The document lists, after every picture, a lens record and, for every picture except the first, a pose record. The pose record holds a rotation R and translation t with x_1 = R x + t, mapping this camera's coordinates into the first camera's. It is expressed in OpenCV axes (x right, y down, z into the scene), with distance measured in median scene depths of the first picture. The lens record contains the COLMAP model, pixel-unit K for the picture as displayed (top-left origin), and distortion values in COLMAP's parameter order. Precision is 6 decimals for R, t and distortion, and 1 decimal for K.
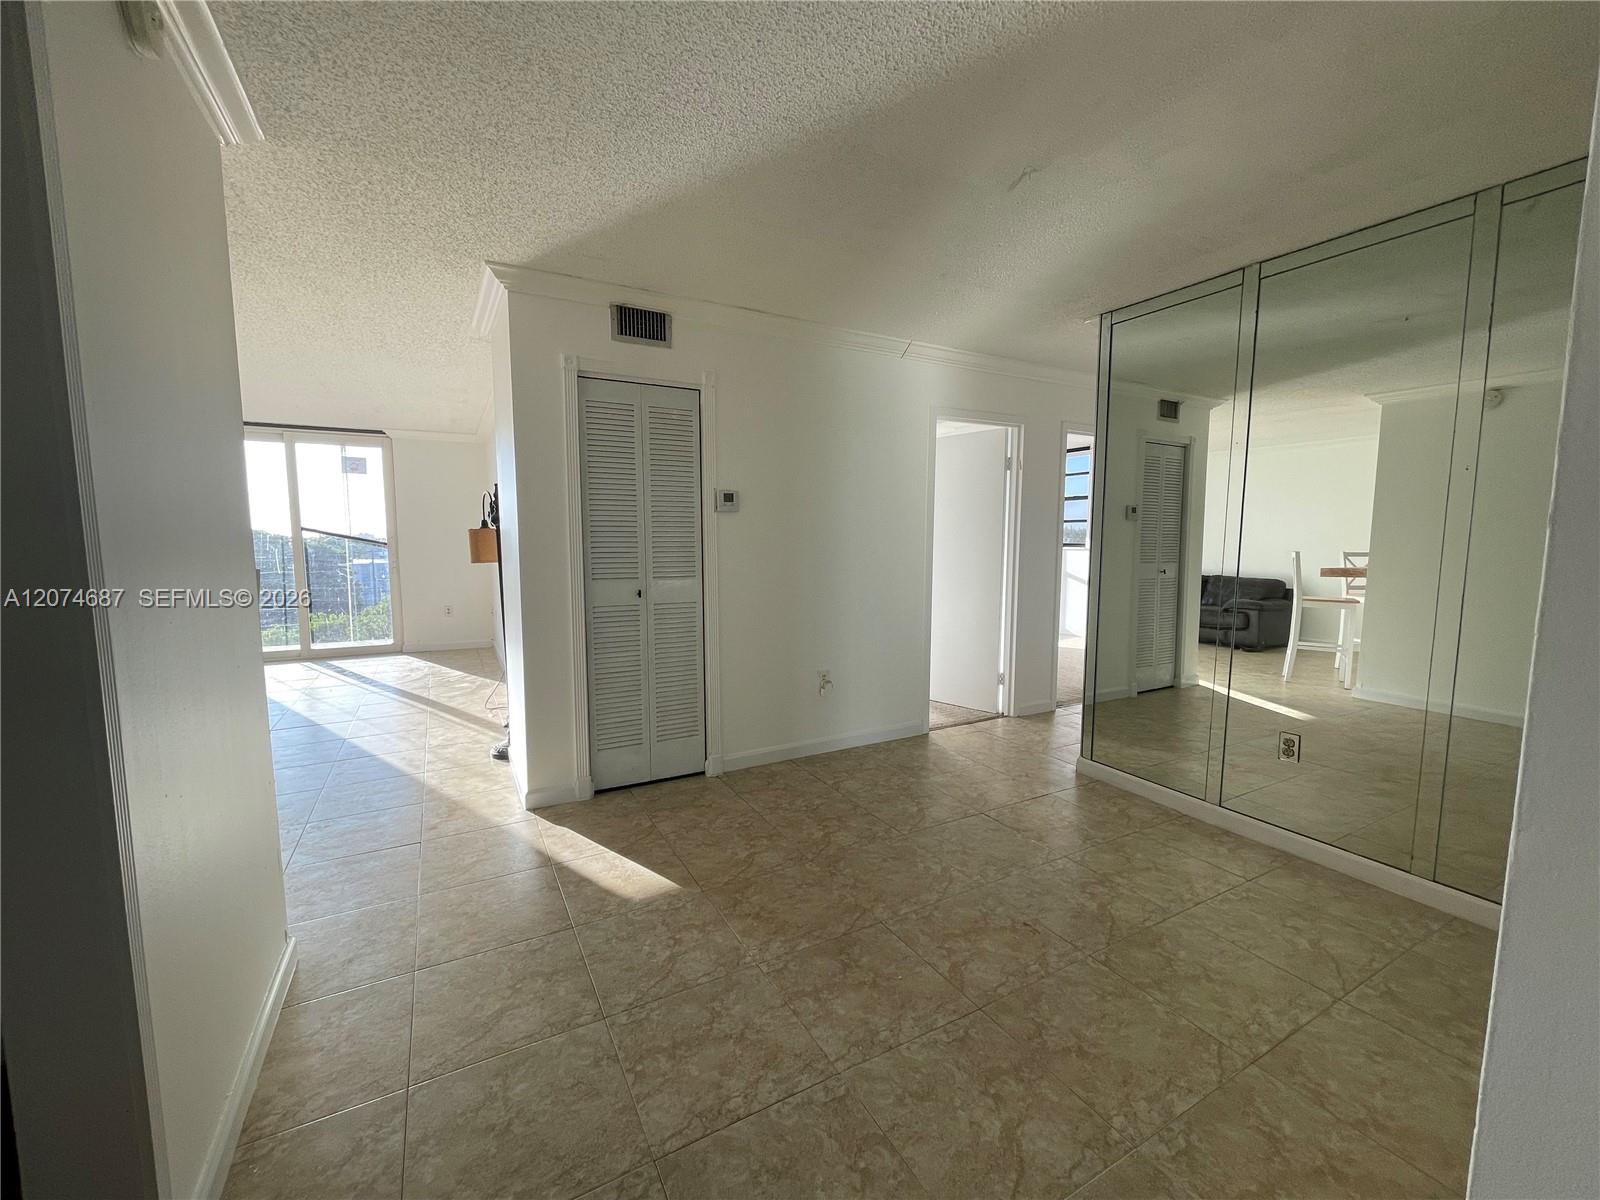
lens RADIAL K [[648.5, 0, 794.1], [0, 648.5, 603.0], [0, 0, 1]] dist [-0.000757, 0.000319]
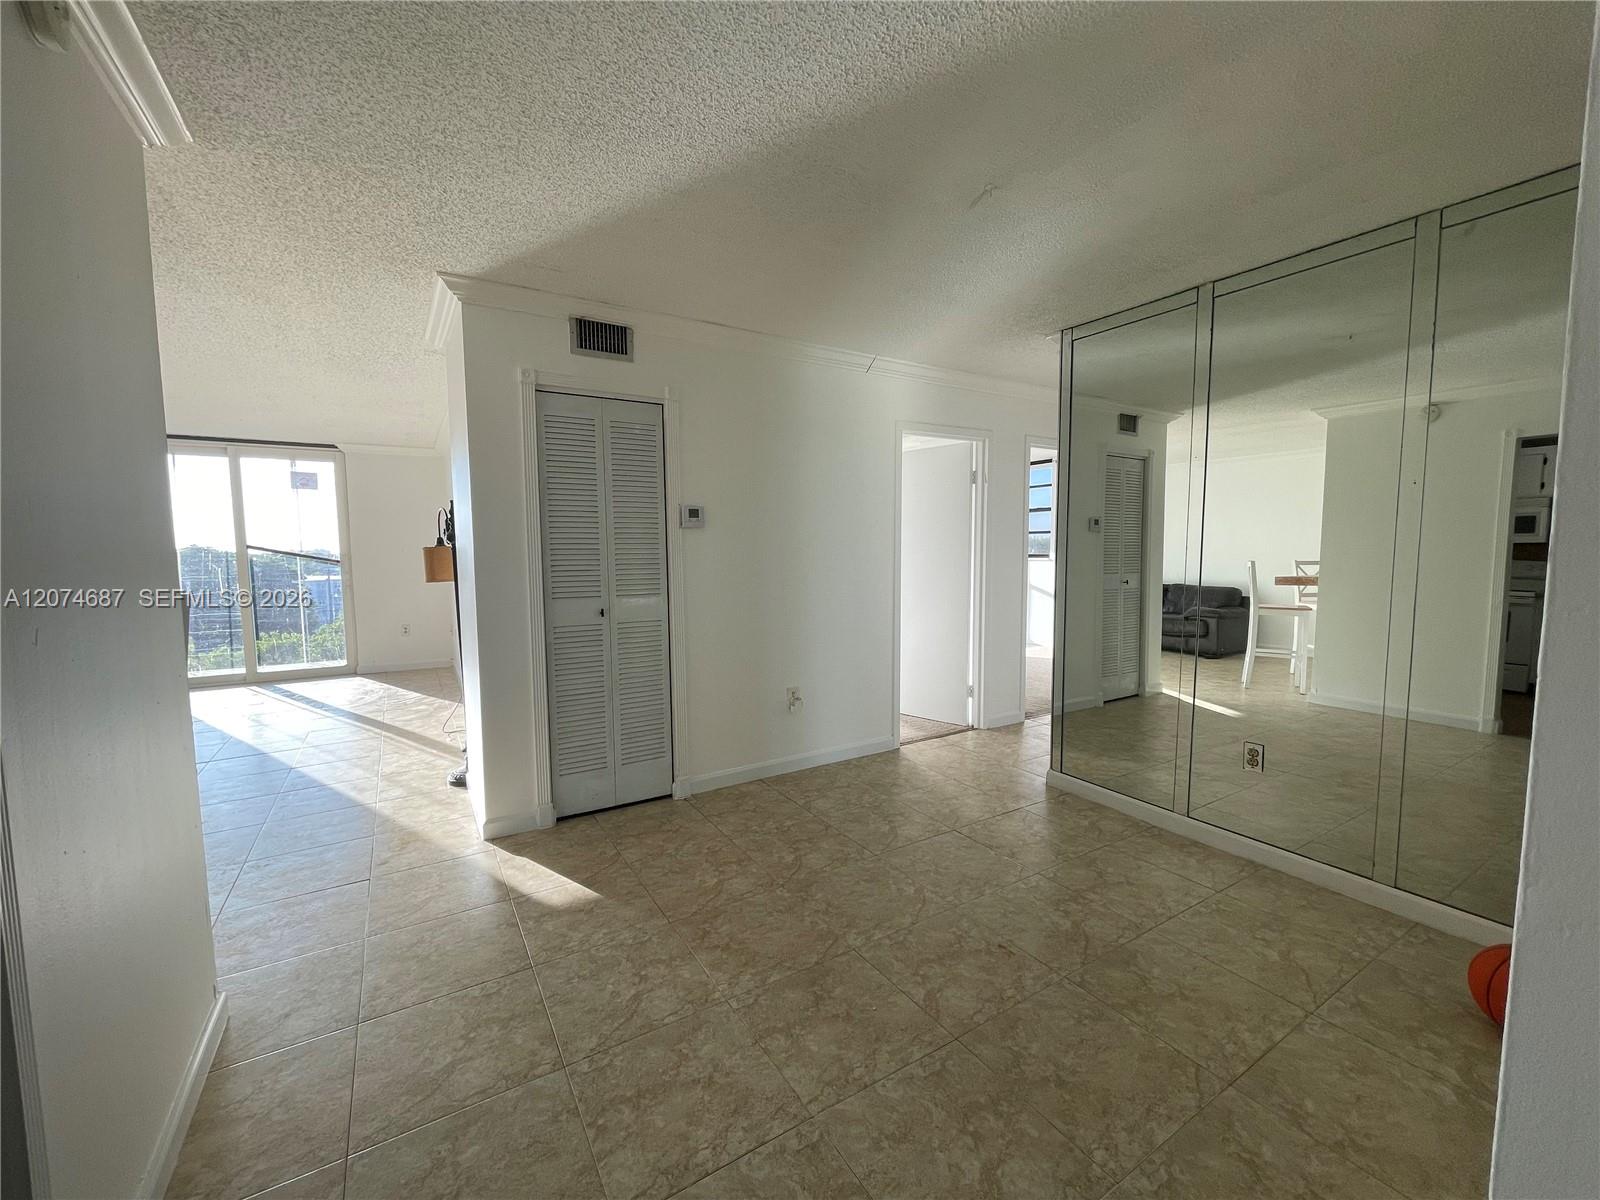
lens RADIAL K [[648.5, 0, 794.0], [0, 648.5, 603.3], [0, 0, 1]] dist [-0.000757, 0.000319]
pose [[0.998846, -0.012677, 0.046316, 0.004583], [0.013490, 0.999760, -0.017270, -0.009714], [-0.046086, 0.017875, 0.998778, 0.019585]]
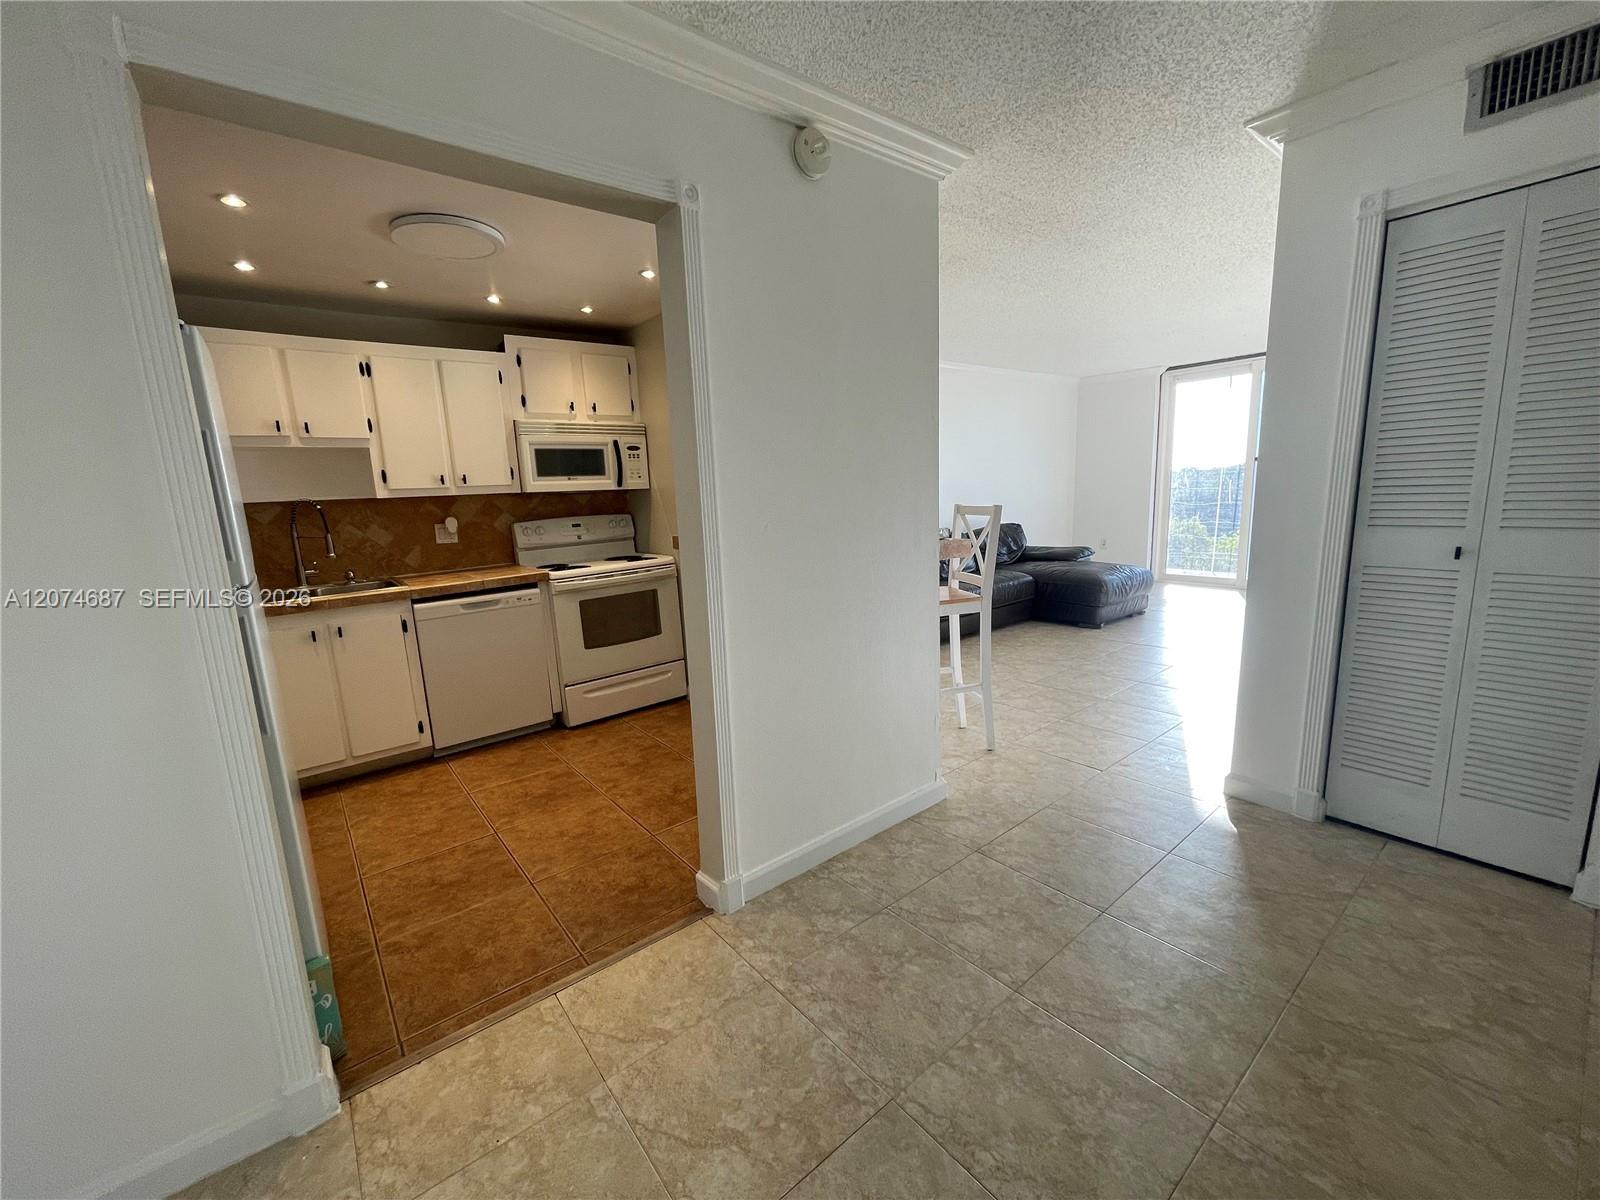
lens RADIAL K [[648.5, 0, 792.9], [0, 648.5, 604.1], [0, 0, 1]] dist [-0.000757, 0.000319]
pose [[0.168287, 0.168430, -0.971242, 0.324724], [-0.056109, 0.985333, 0.161151, -0.037704], [0.984140, 0.027376, 0.175269, 0.333220]]
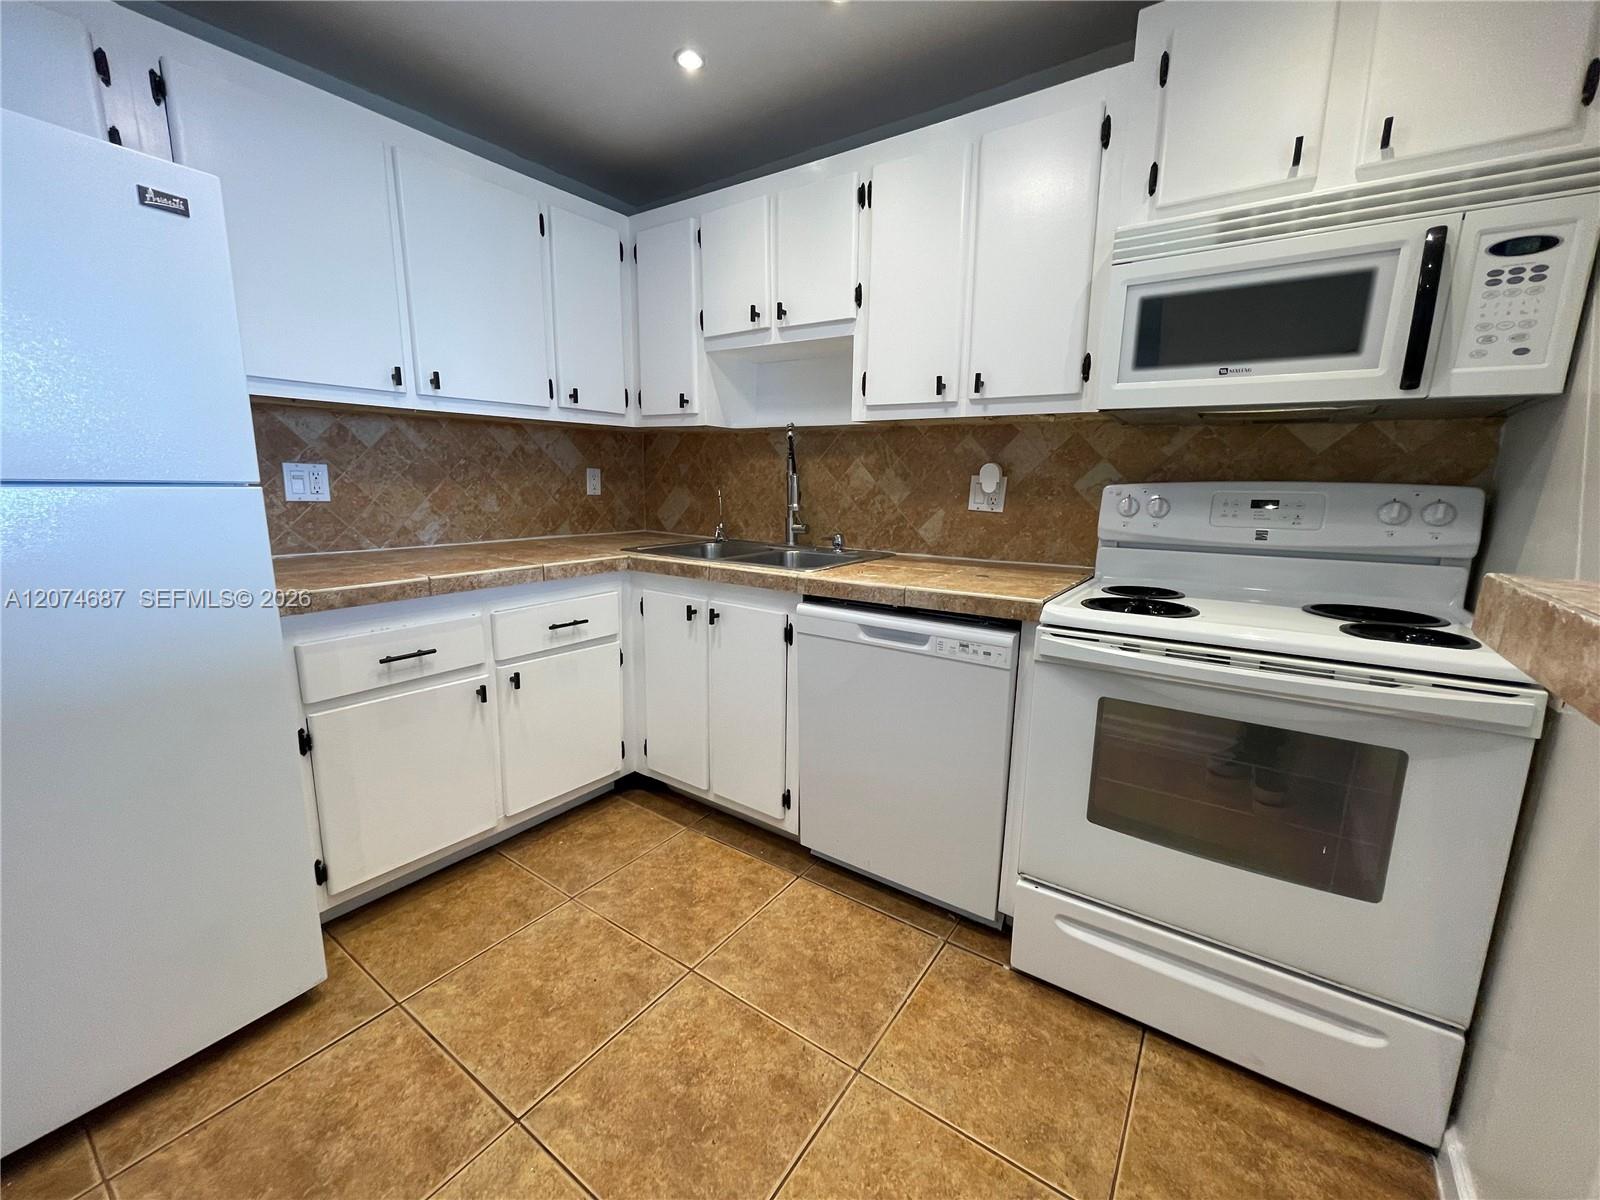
lens RADIAL K [[648.5, 0, 794.5], [0, 648.5, 603.6], [0, 0, 1]] dist [-0.000757, 0.000319]
pose [[-0.900209, 0.068701, -0.430005, -0.665558], [-0.061293, 0.957655, 0.281318, 0.002648], [0.431123, 0.279602, -0.857879, 0.445089]]
